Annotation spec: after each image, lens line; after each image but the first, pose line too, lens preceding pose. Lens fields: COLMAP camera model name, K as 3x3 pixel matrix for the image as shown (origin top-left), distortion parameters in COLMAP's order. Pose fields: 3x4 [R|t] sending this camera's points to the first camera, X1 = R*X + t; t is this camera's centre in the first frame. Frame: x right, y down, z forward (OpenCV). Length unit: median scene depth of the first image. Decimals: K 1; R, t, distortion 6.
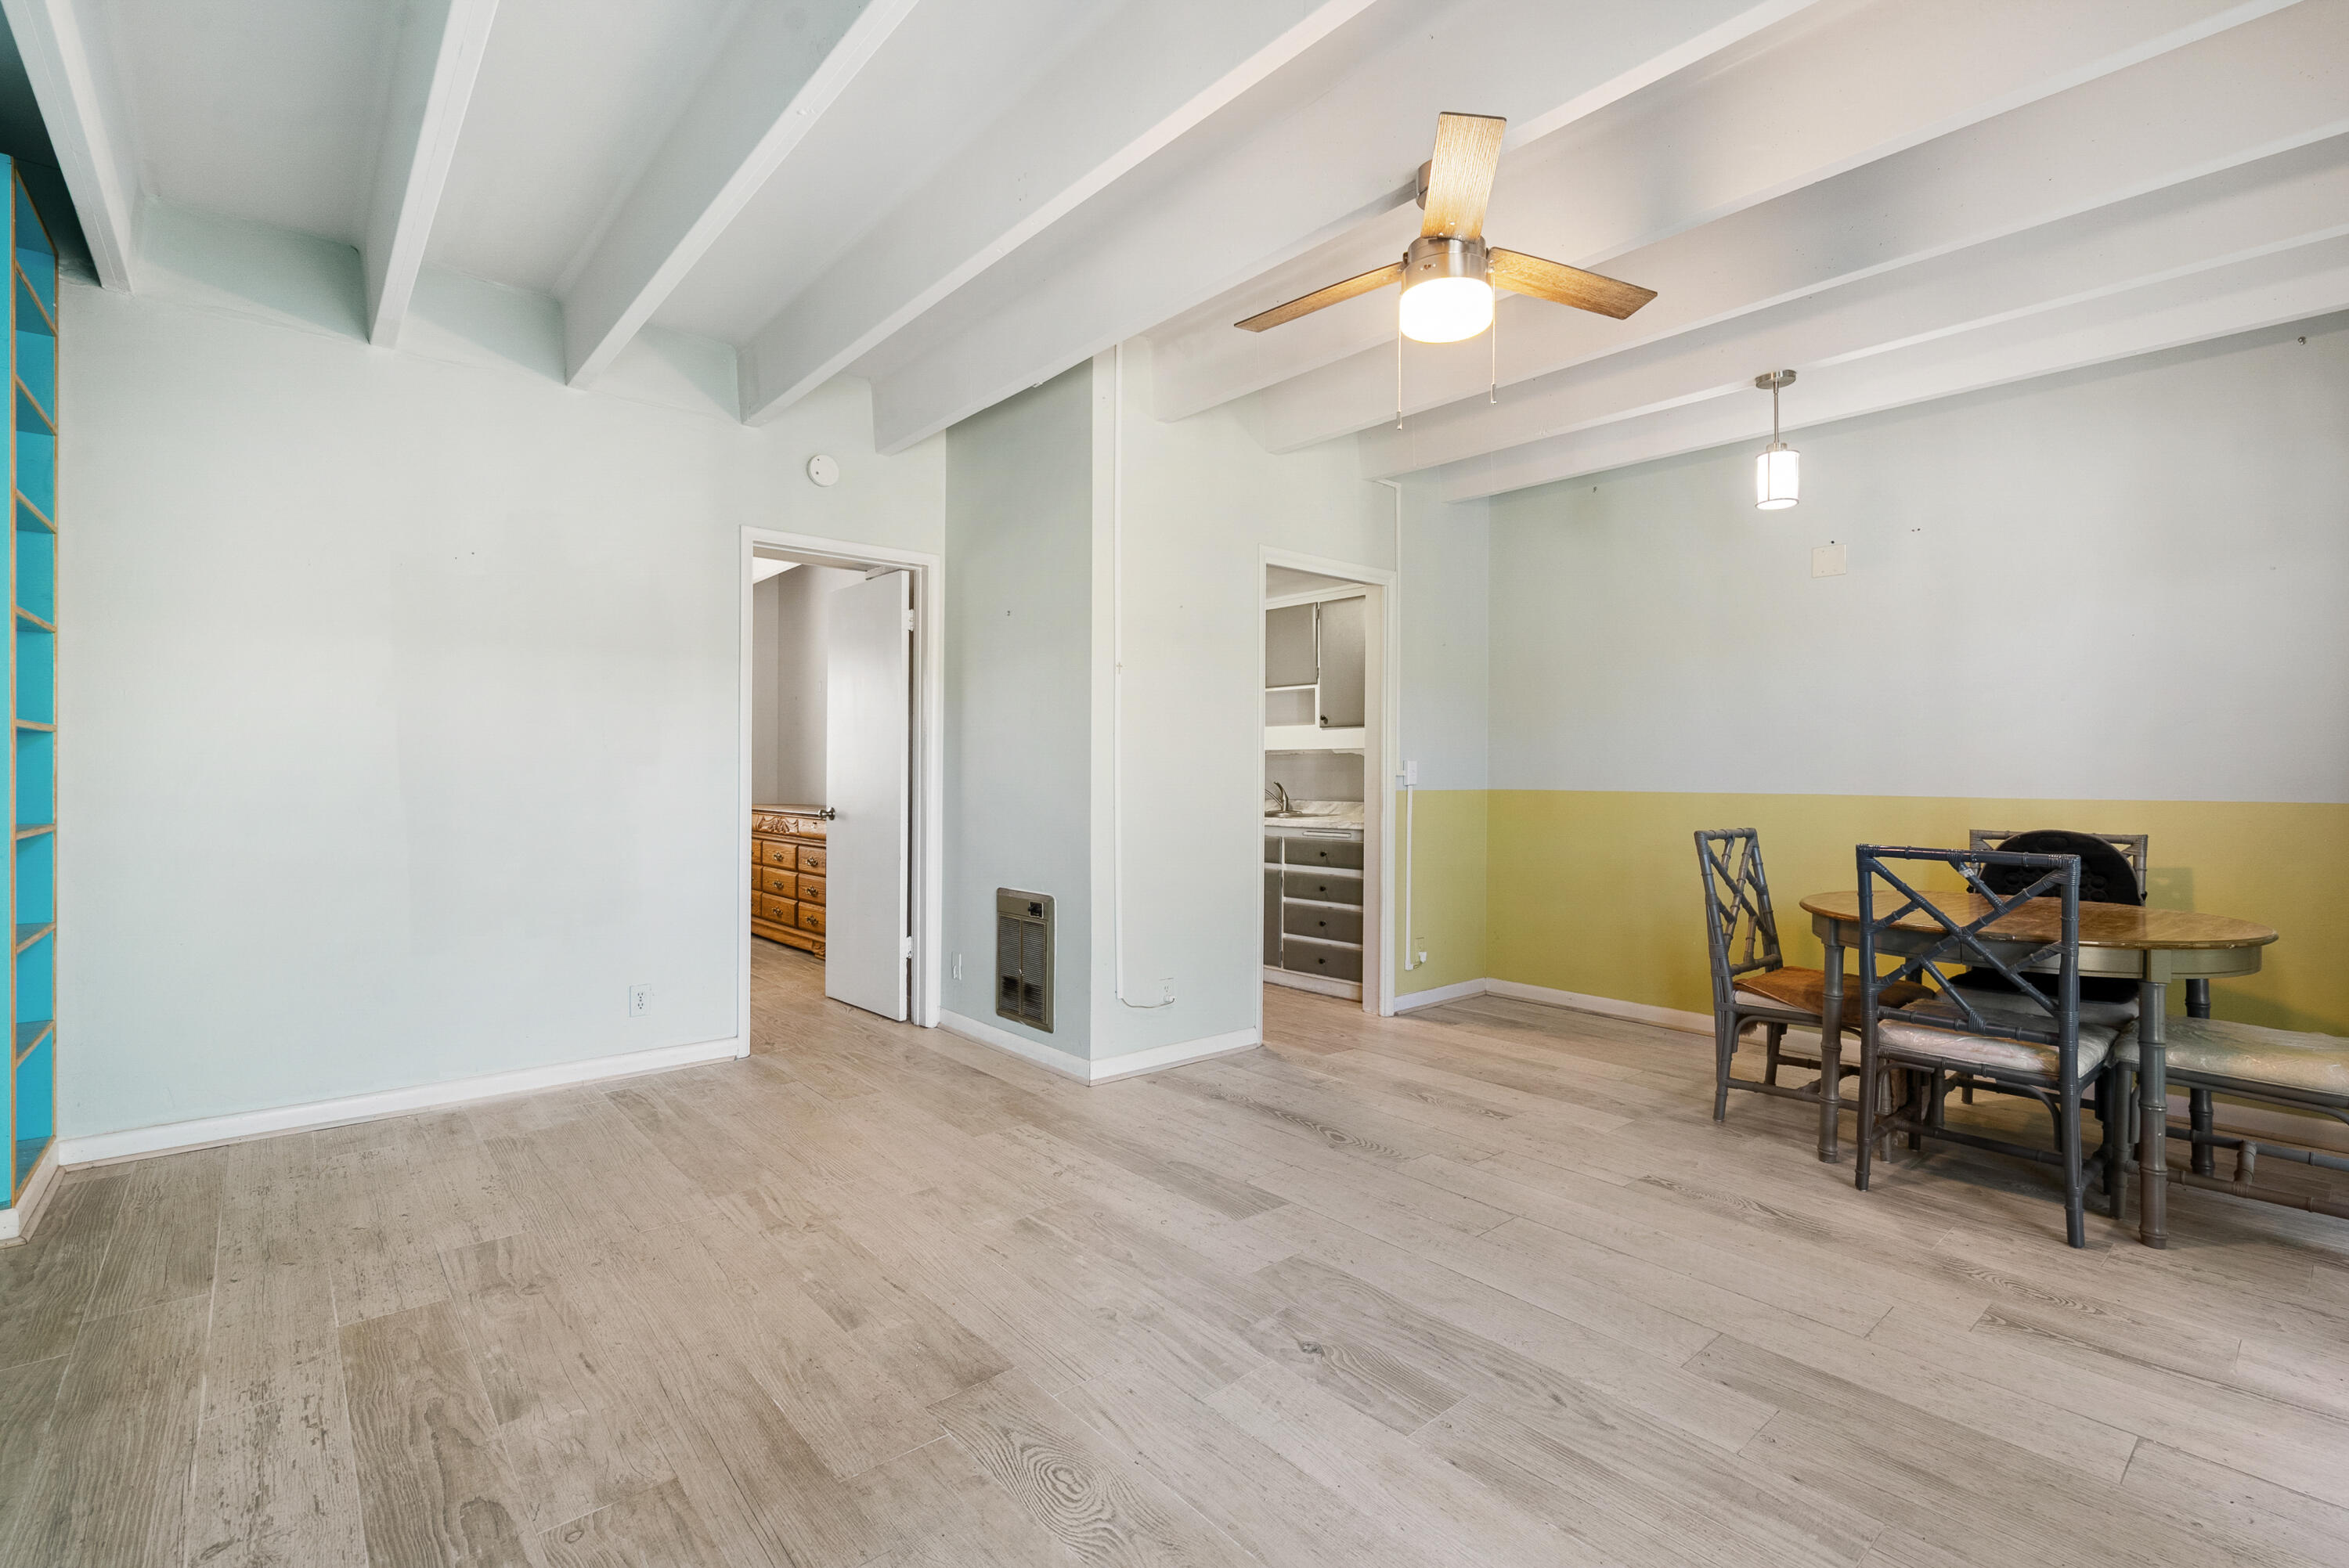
lens RADIAL K [[1060.6, 0, 1180.0], [0, 1060.6, 778.5], [0, 0, 1]] dist [-0.002211, 0.000709]
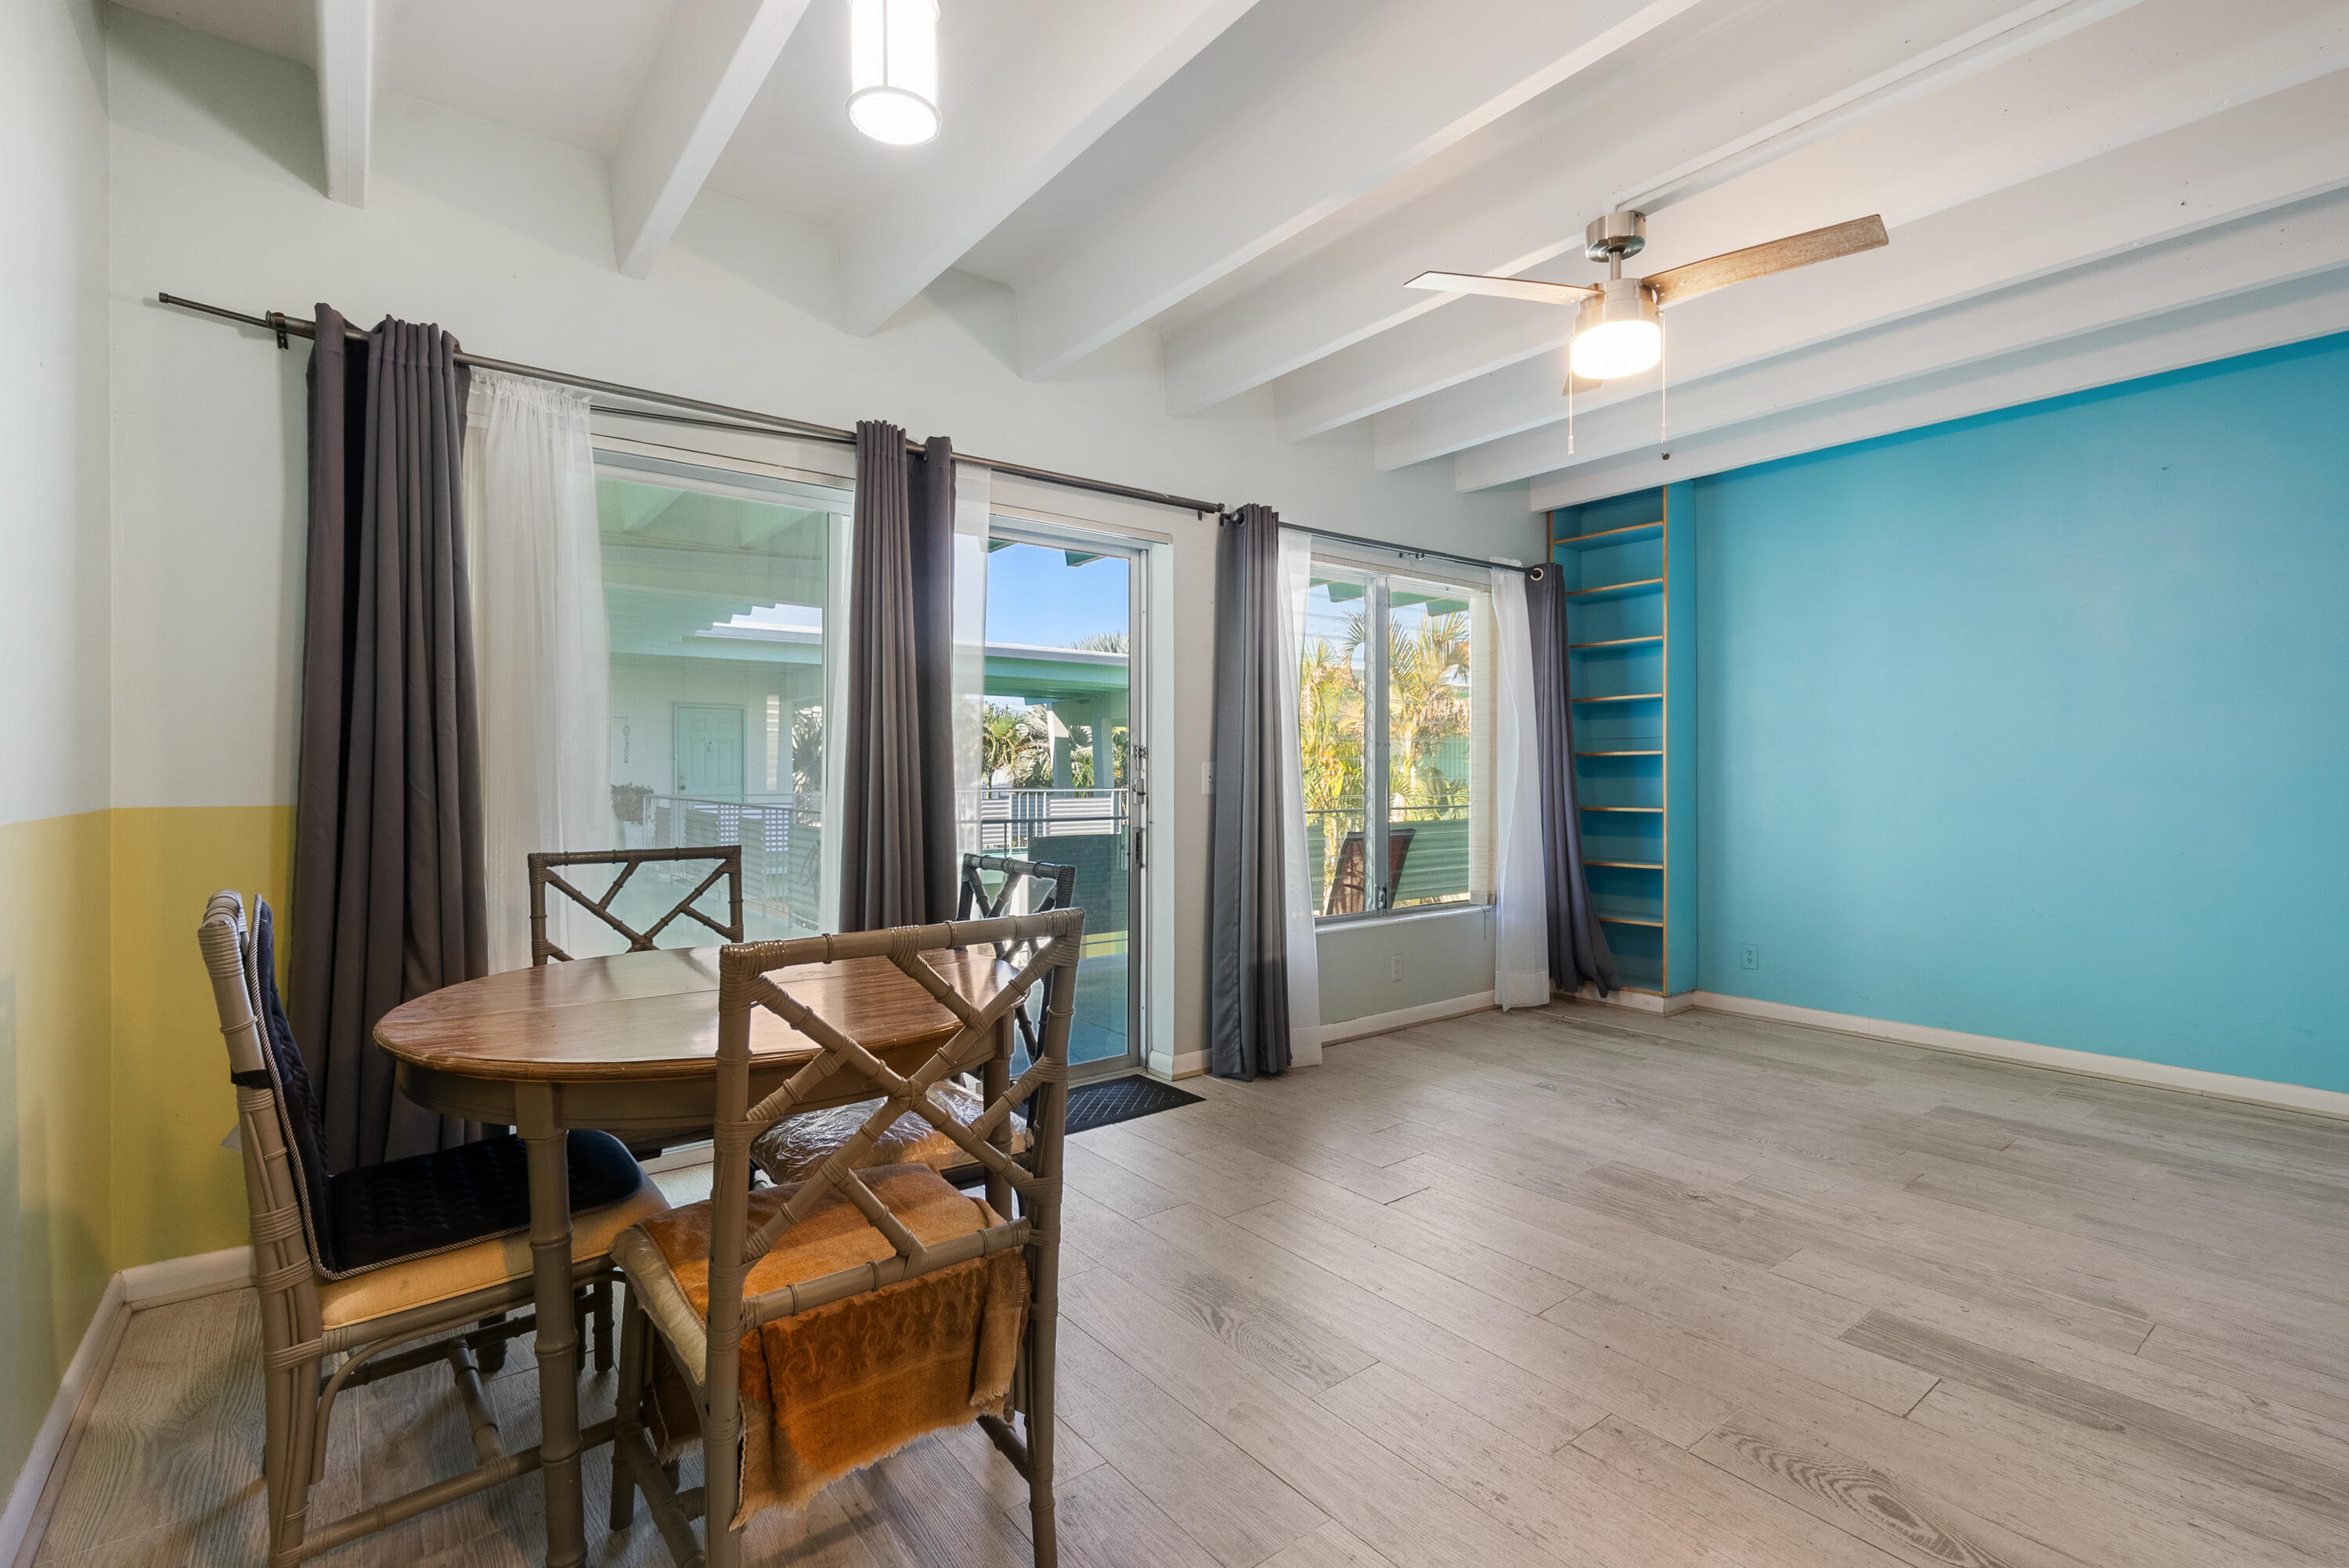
lens RADIAL K [[1066.8, 0, 1182.4], [0, 1066.8, 774.7], [0, 0, 1]] dist [-0.000801, 0.000100]
pose [[-0.998994, -0.005806, 0.044475, 0.495784], [-0.005582, 0.999971, 0.005141, -0.005143], [-0.044503, 0.004887, -0.998997, 1.629956]]
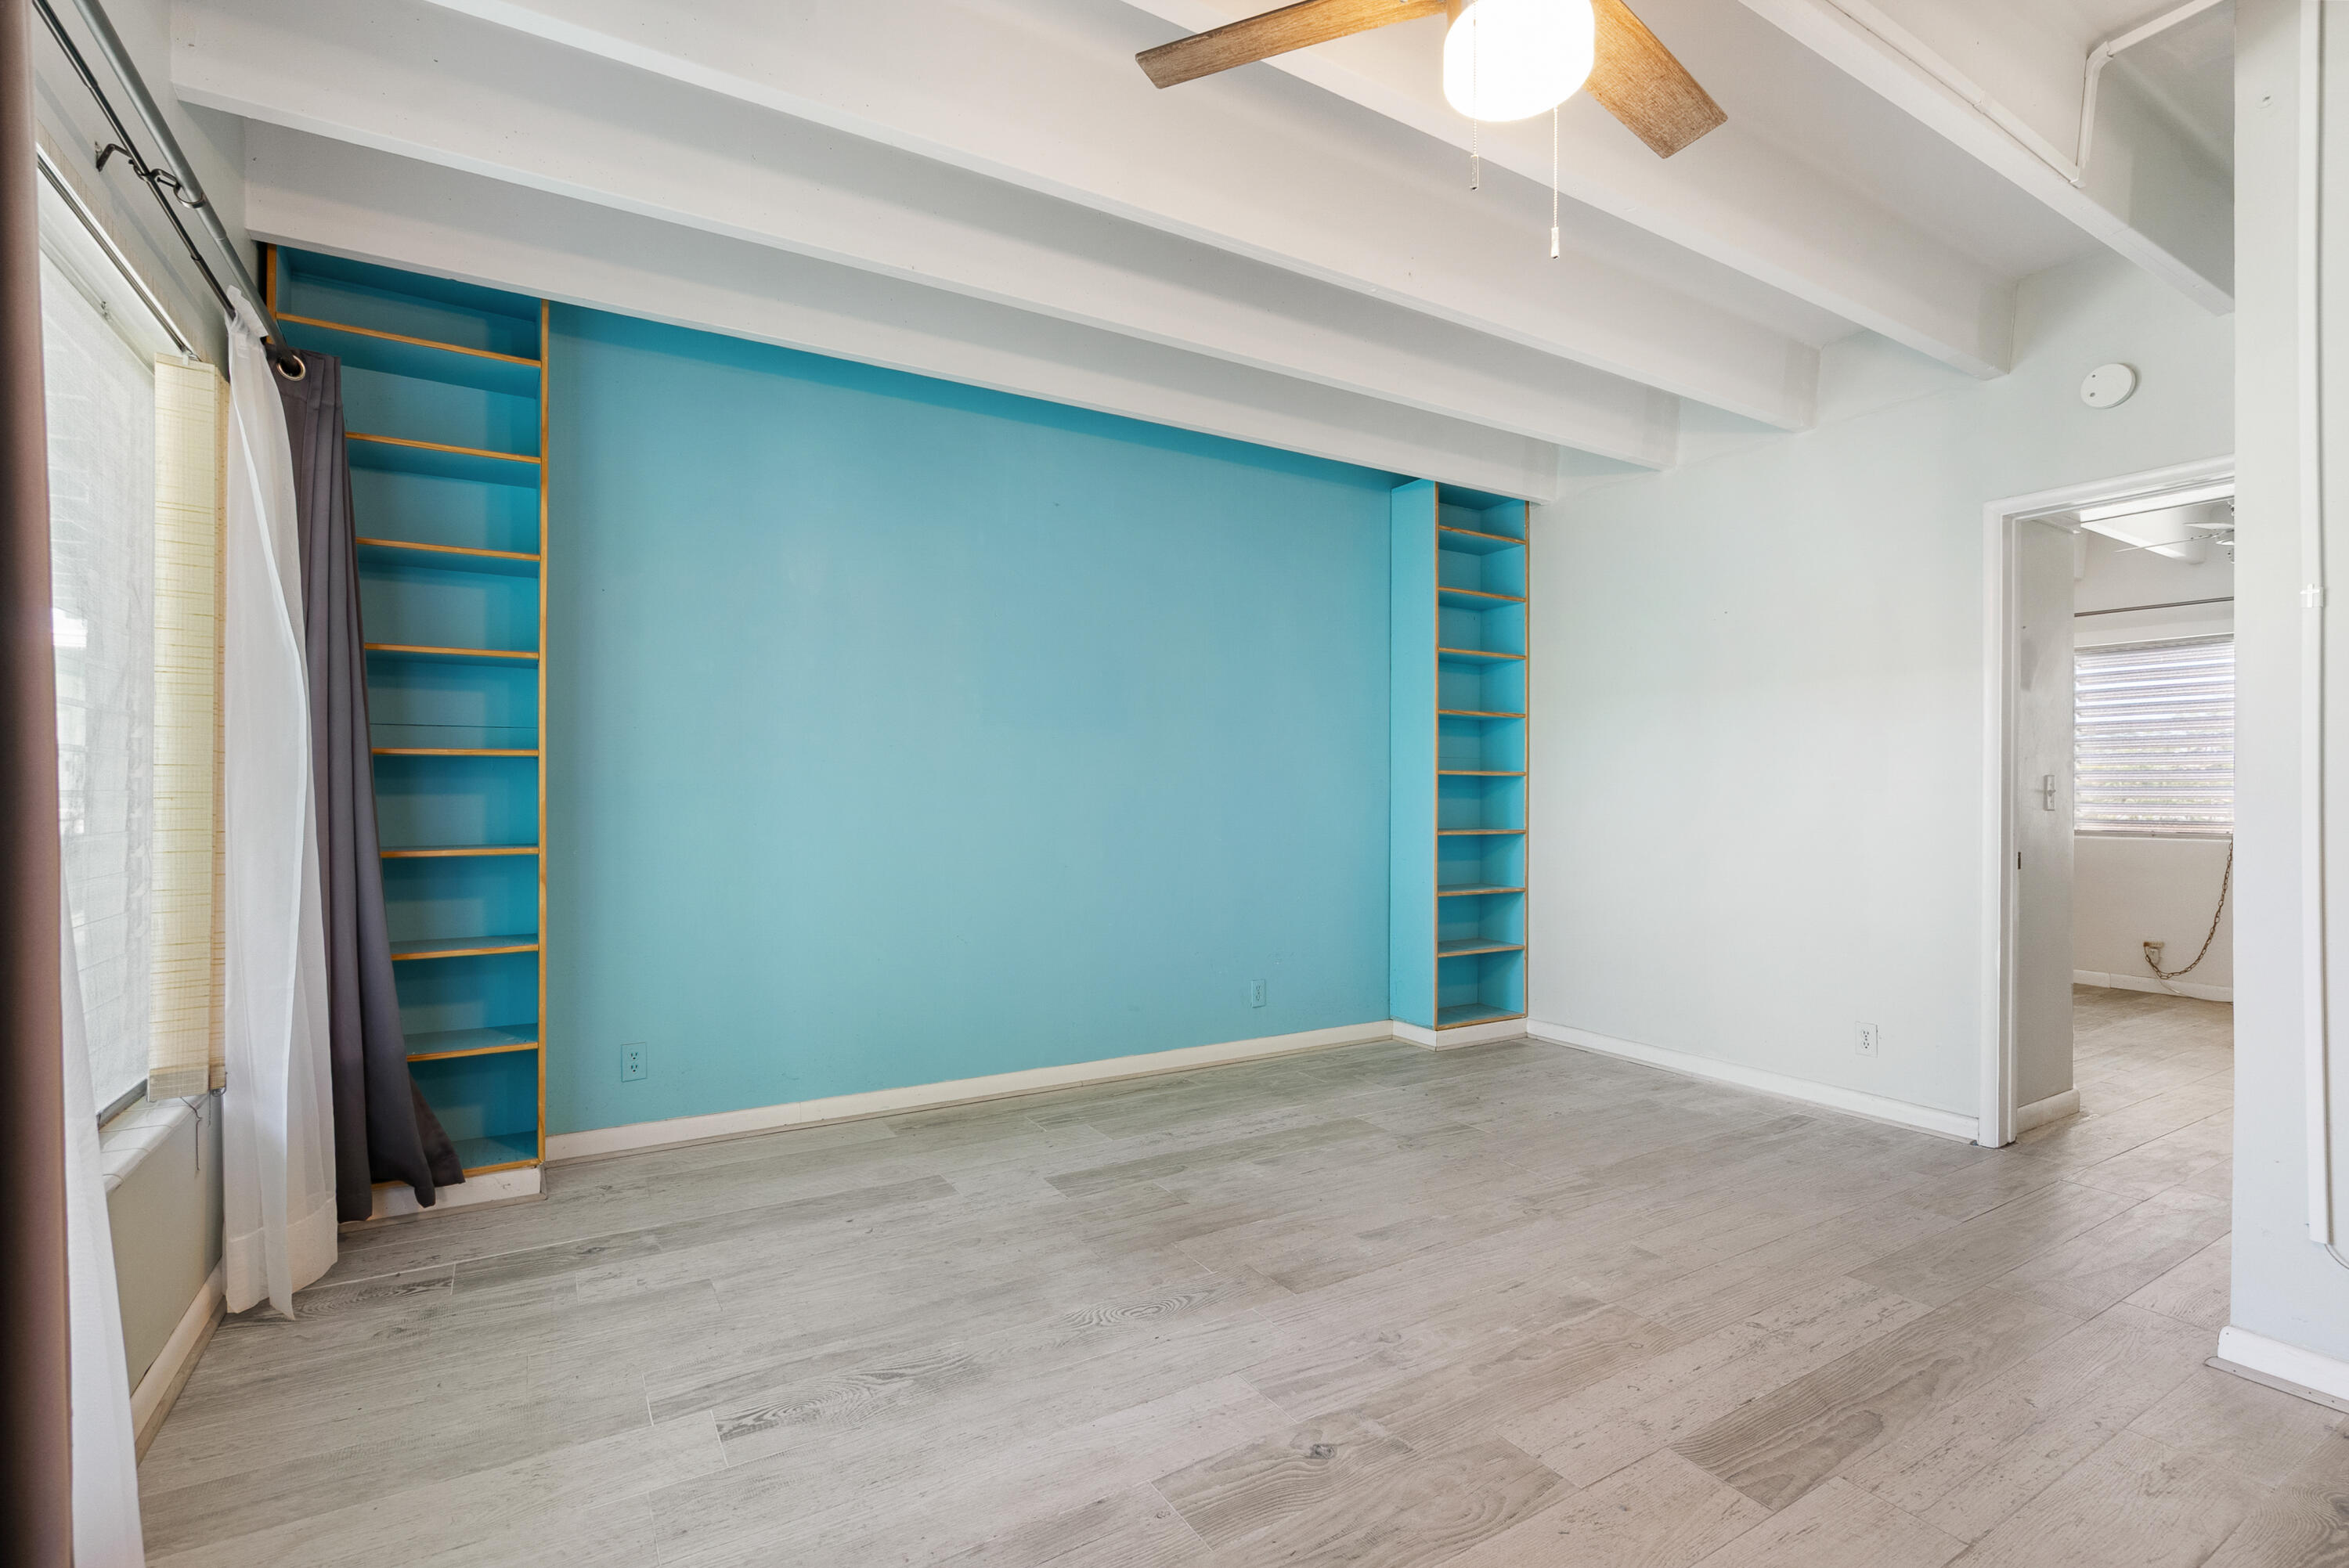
lens RADIAL K [[1070.1, 0, 1178.1], [0, 1070.1, 791.3], [0, 0, 1]] dist [-0.009596, 0.005512]
pose [[-0.164438, -0.010384, -0.986333, 0.694491], [-0.010072, 0.999910, -0.008848, 0.001047], [0.986336, 0.008479, -0.164528, 0.698412]]
